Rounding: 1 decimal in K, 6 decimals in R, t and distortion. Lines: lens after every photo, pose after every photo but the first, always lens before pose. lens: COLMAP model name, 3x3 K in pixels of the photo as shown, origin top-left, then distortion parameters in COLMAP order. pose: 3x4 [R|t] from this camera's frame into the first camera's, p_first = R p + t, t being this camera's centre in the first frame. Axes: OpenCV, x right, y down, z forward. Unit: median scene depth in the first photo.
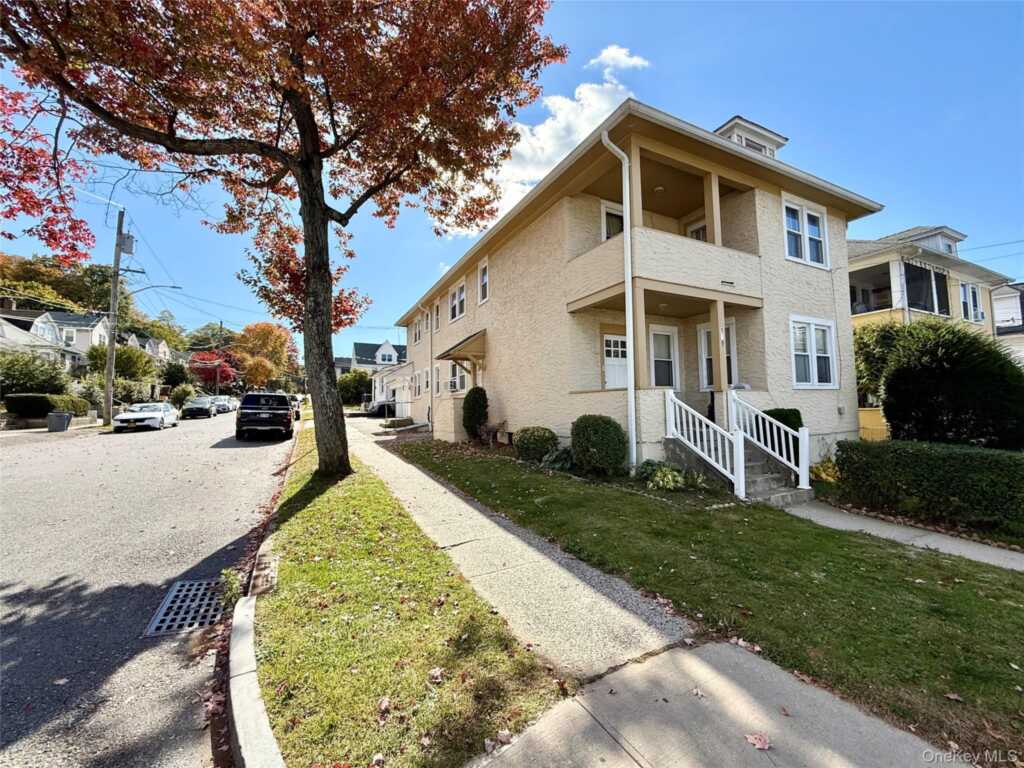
lens RADIAL K [[422.4, 0, 512.0], [0, 422.4, 384.0], [0, 0, 1]] dist [-0.000030, 0.000012]
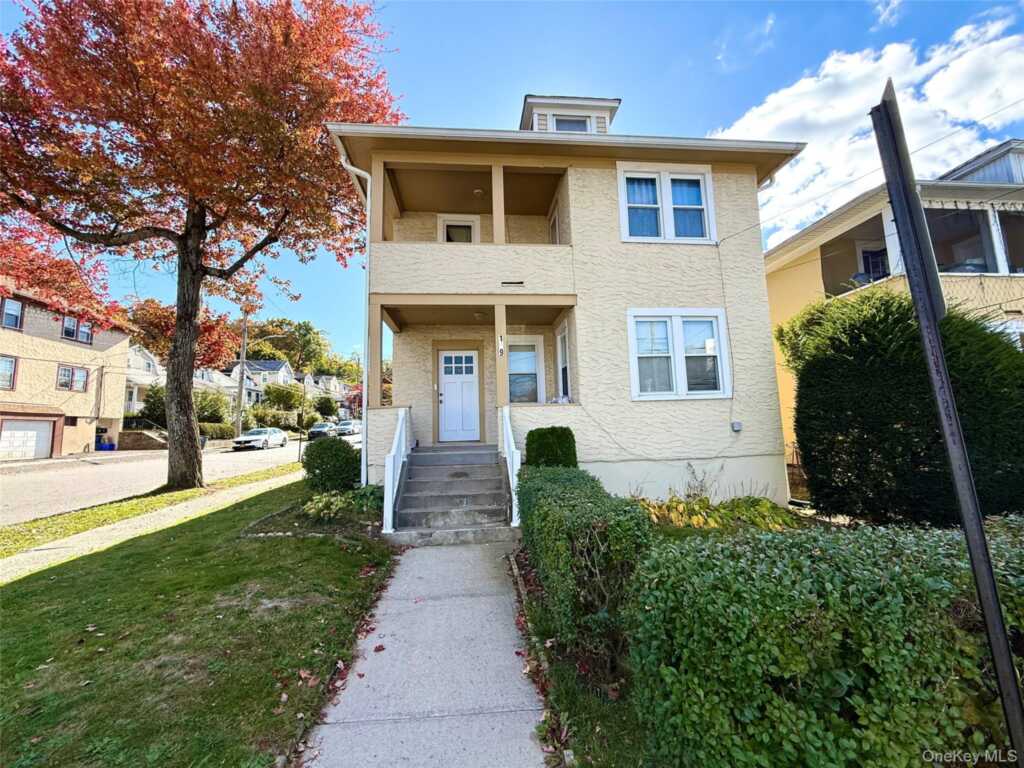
lens RADIAL K [[422.4, 0, 512.0], [0, 422.4, 384.0], [0, 0, 1]] dist [-0.000030, 0.000012]
pose [[0.932928, -0.054650, -0.355892, 0.690091], [0.039642, 0.997995, -0.049335, 0.010455], [0.357875, 0.031918, 0.933224, 0.160255]]
